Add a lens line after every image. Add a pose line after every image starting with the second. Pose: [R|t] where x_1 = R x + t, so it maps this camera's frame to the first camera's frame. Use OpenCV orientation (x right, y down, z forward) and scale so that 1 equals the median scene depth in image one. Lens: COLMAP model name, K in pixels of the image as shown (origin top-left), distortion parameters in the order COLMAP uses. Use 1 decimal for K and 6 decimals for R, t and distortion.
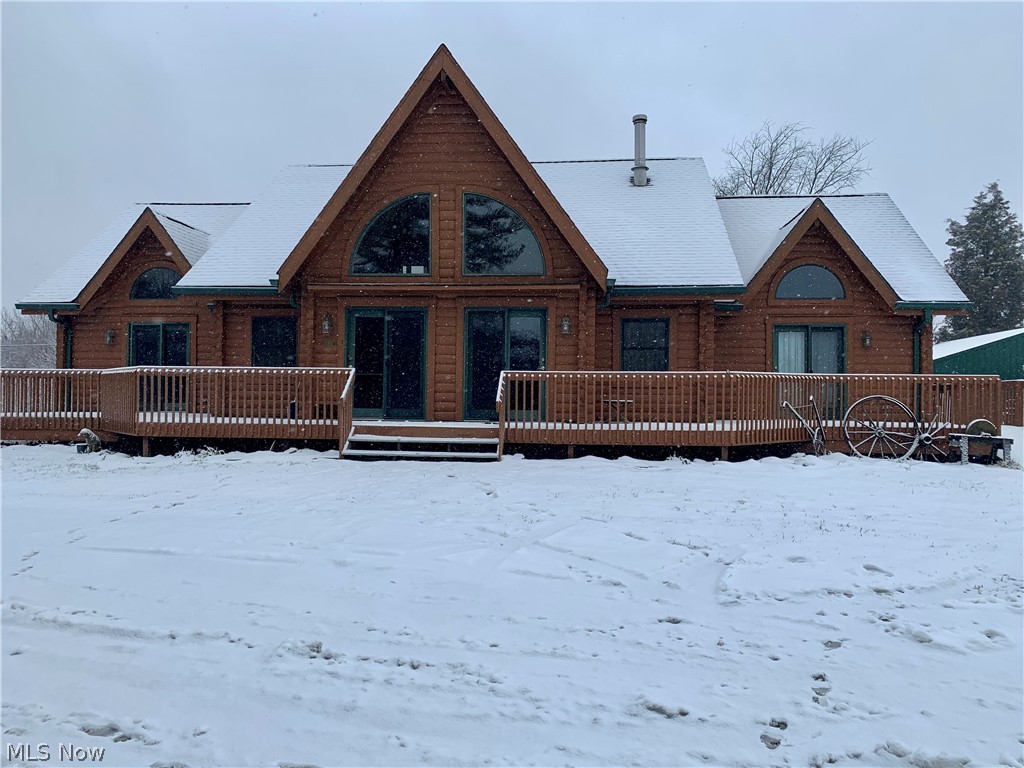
lens RADIAL K [[774.2, 0, 514.9], [0, 774.2, 385.6], [0, 0, 1]] dist [0.022951, -0.022525]
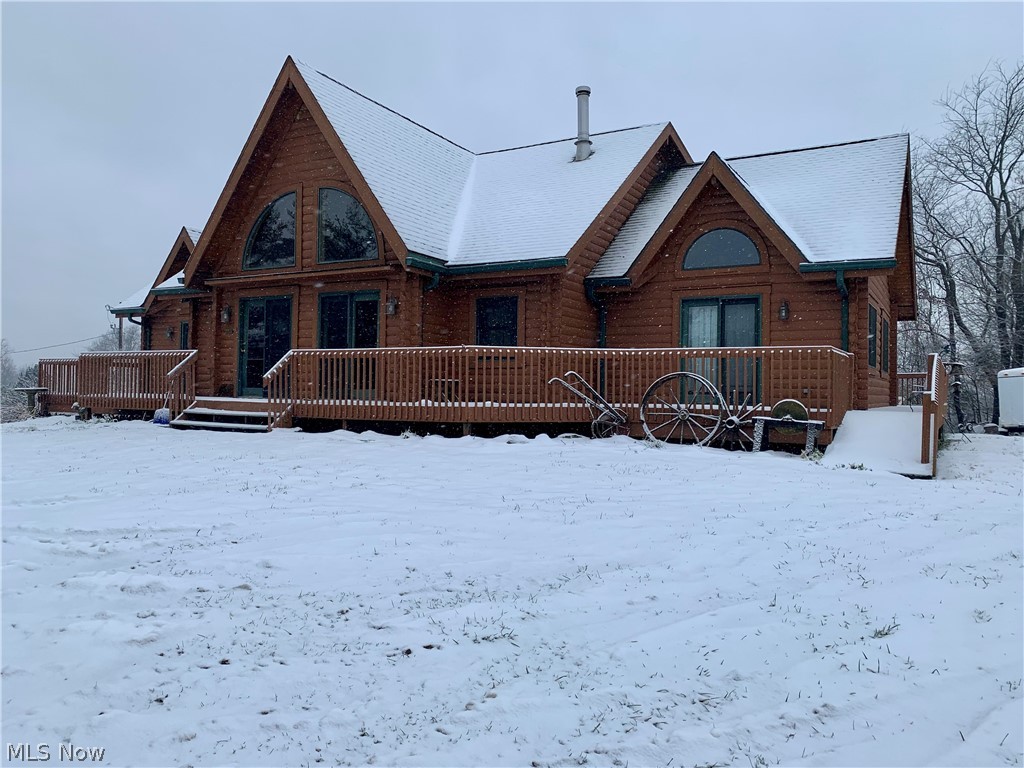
lens RADIAL K [[774.2, 0, 516.8], [0, 774.2, 381.8], [0, 0, 1]] dist [0.022951, -0.022525]
pose [[0.919685, -0.000164, -0.392658, 0.625532], [0.001053, 0.999997, 0.002049, 0.020413], [0.392656, -0.002298, 0.919682, 0.109254]]
